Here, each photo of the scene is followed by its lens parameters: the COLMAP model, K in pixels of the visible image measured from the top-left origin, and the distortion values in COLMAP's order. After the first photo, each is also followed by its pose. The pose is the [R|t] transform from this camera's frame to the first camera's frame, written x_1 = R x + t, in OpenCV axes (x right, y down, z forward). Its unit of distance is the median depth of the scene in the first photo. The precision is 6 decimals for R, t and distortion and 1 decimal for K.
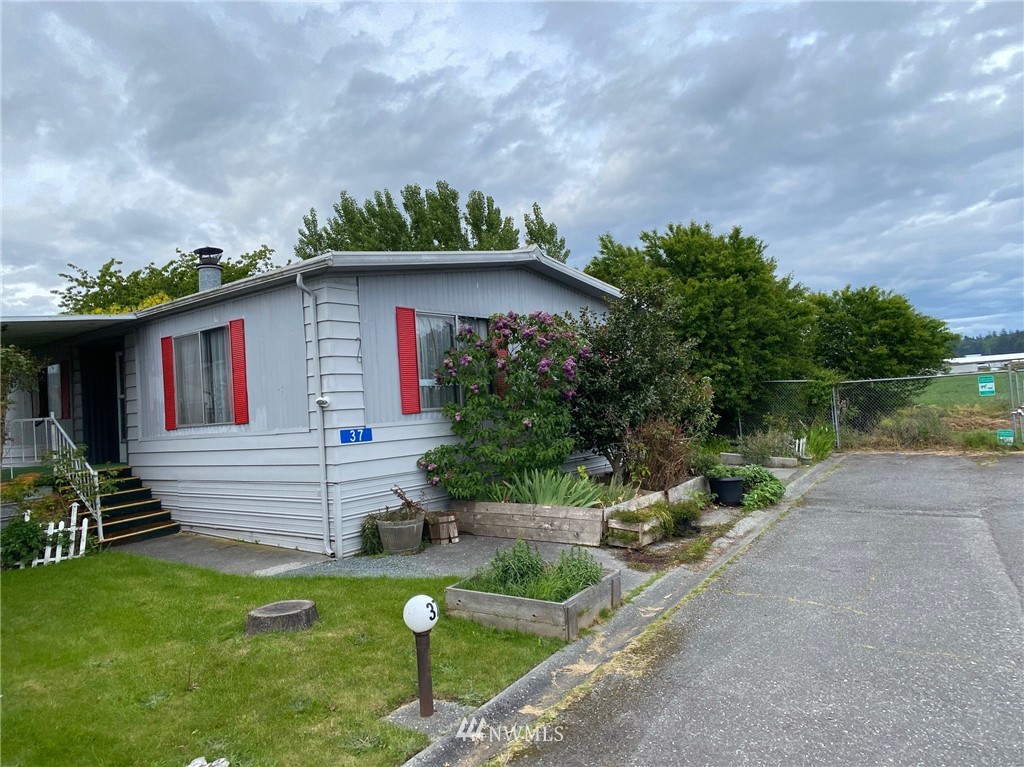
lens RADIAL K [[708.3, 0, 518.1], [0, 708.3, 382.9], [0, 0, 1]] dist [0.045807, -0.060877]
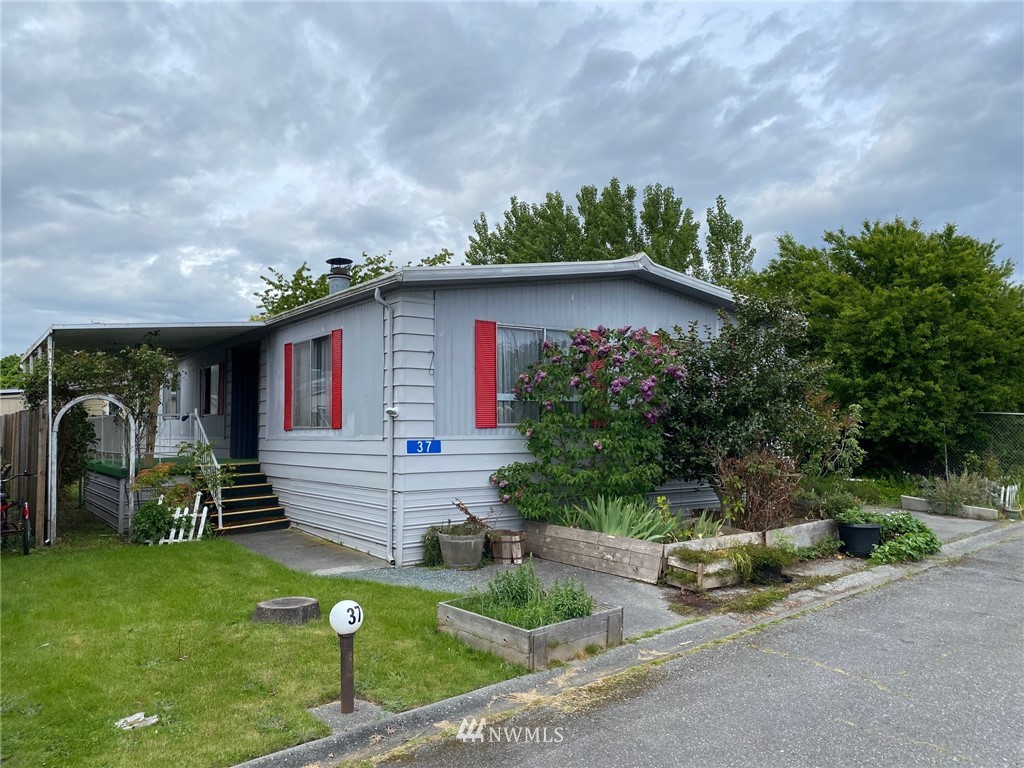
lens RADIAL K [[783.9, 0, 517.0], [0, 783.9, 379.0], [0, 0, 1]] dist [0.024703, -0.040929]
pose [[0.957529, 0.038733, -0.285725, 0.201222], [-0.043839, 0.998973, -0.011493, -0.014410], [0.284986, 0.023531, 0.958243, -0.031392]]
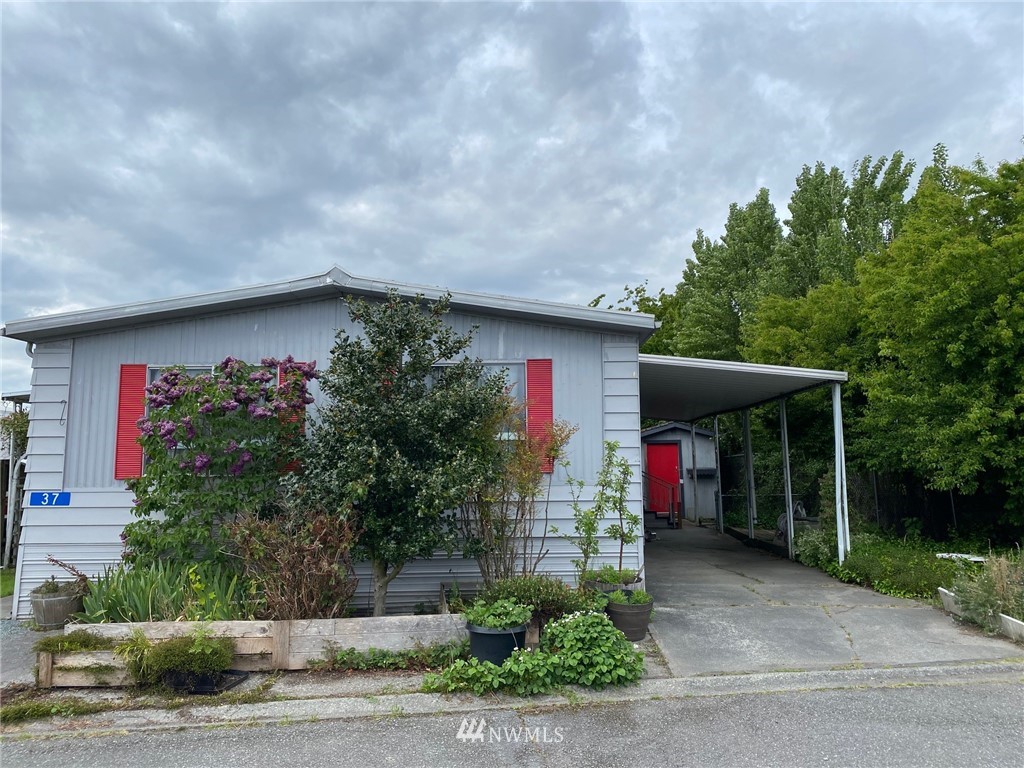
lens RADIAL K [[783.9, 0, 517.0], [0, 783.9, 379.0], [0, 0, 1]] dist [0.024703, -0.040929]
pose [[0.620131, -0.045163, -0.783197, 0.977948], [-0.000976, 0.998296, -0.058339, -0.027694], [0.784498, 0.036942, 0.619030, 0.775908]]
